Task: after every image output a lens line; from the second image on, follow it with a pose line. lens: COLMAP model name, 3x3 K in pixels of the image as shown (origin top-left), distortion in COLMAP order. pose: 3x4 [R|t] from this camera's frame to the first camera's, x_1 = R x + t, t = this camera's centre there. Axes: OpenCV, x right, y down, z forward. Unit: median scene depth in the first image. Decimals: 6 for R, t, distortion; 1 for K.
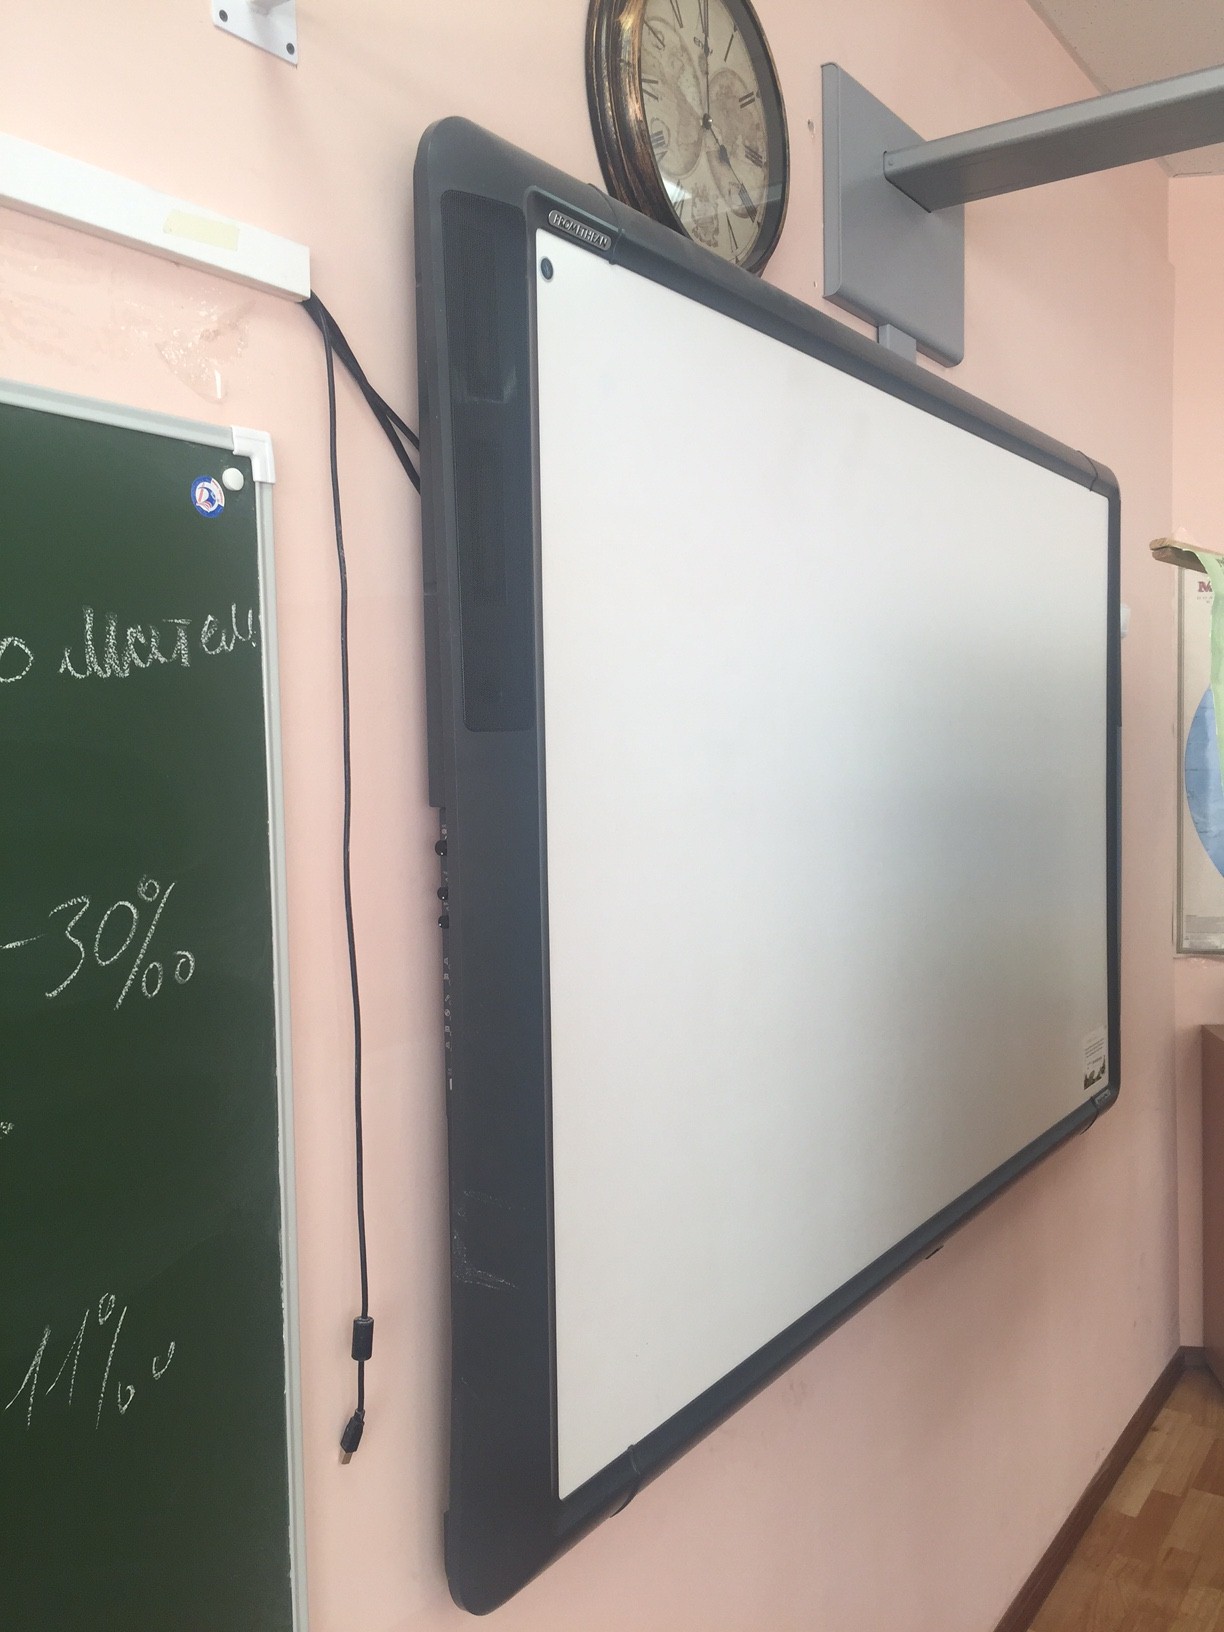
lens RADIAL K [[1392.4, 0, 611.4], [0, 1392.4, 813.3], [0, 0, 1]] dist [0.067140, -0.083501]
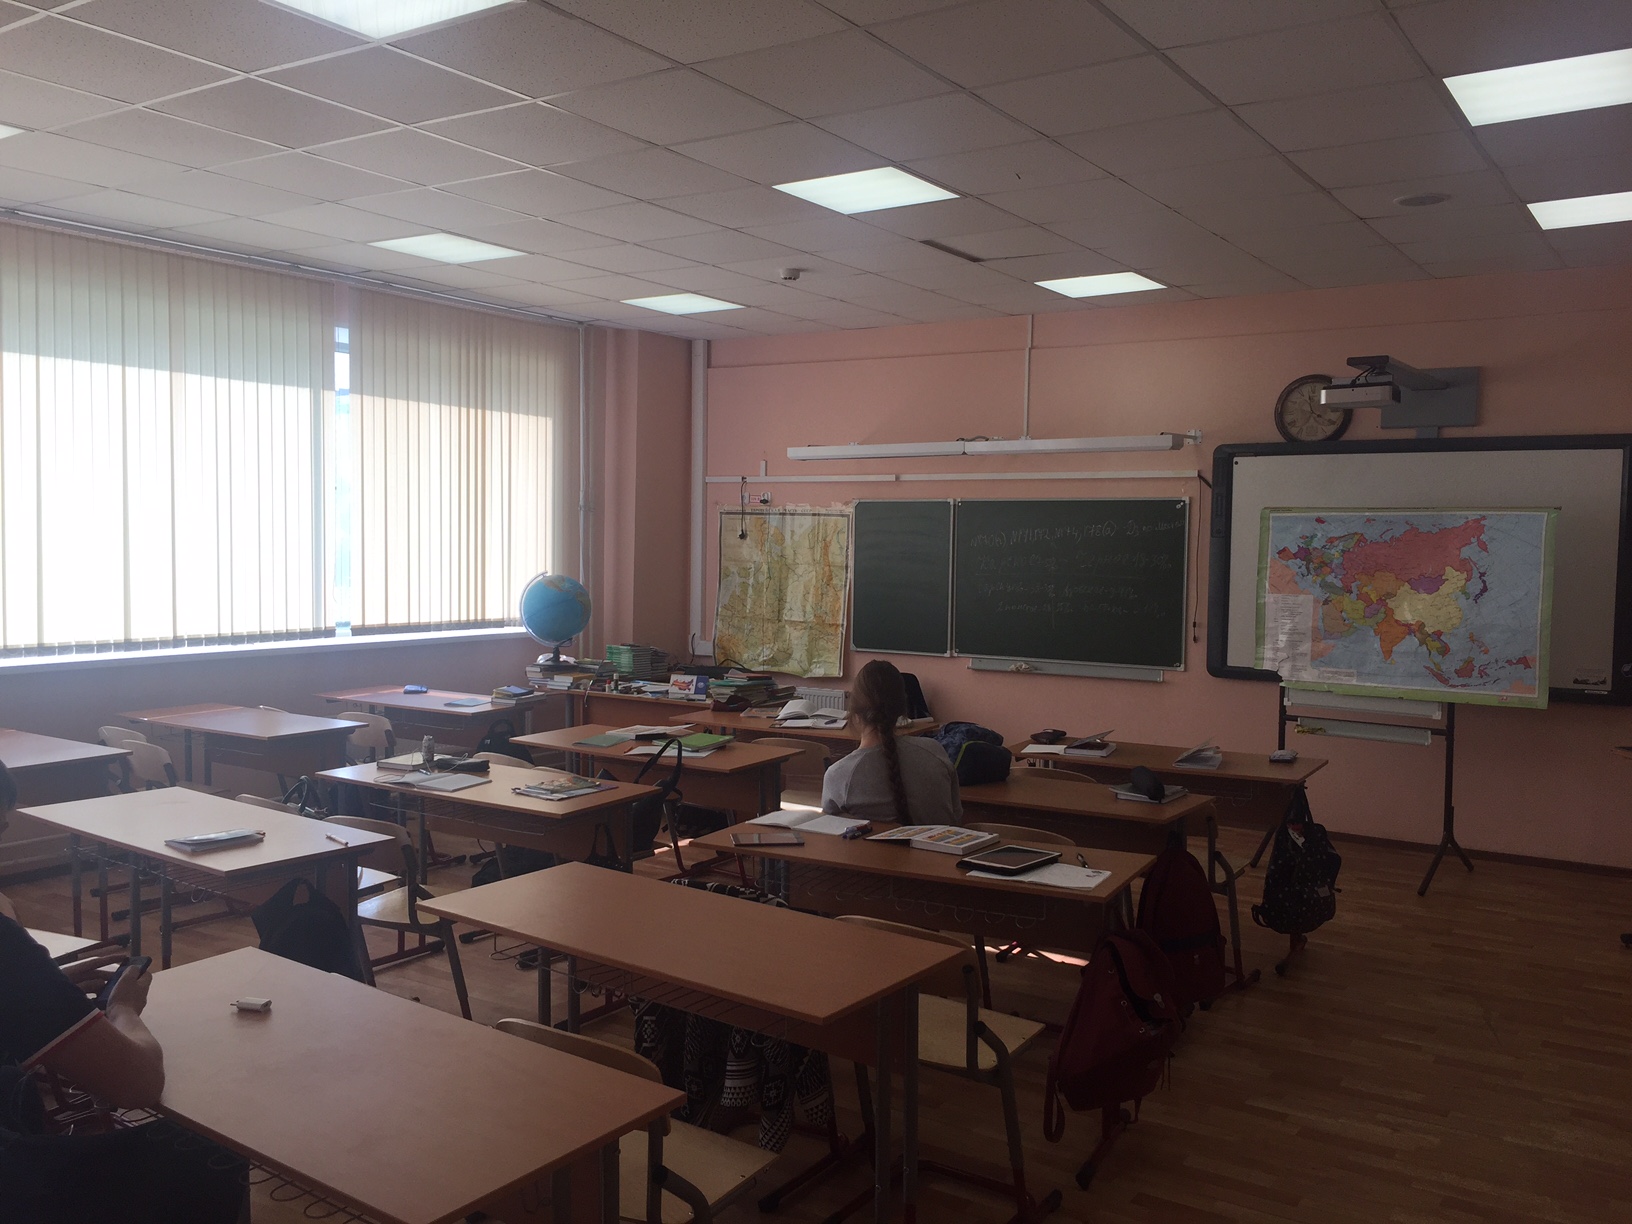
lens RADIAL K [[1392.4, 0, 816.0], [0, 1392.4, 611.3], [0, 0, 1]] dist [0.067140, -0.083501]
pose [[0.020003, 0.073034, -0.997129, 6.189825], [-0.072020, 0.994843, 0.071421, -0.045985], [0.997203, 0.070385, 0.025160, -0.965489]]
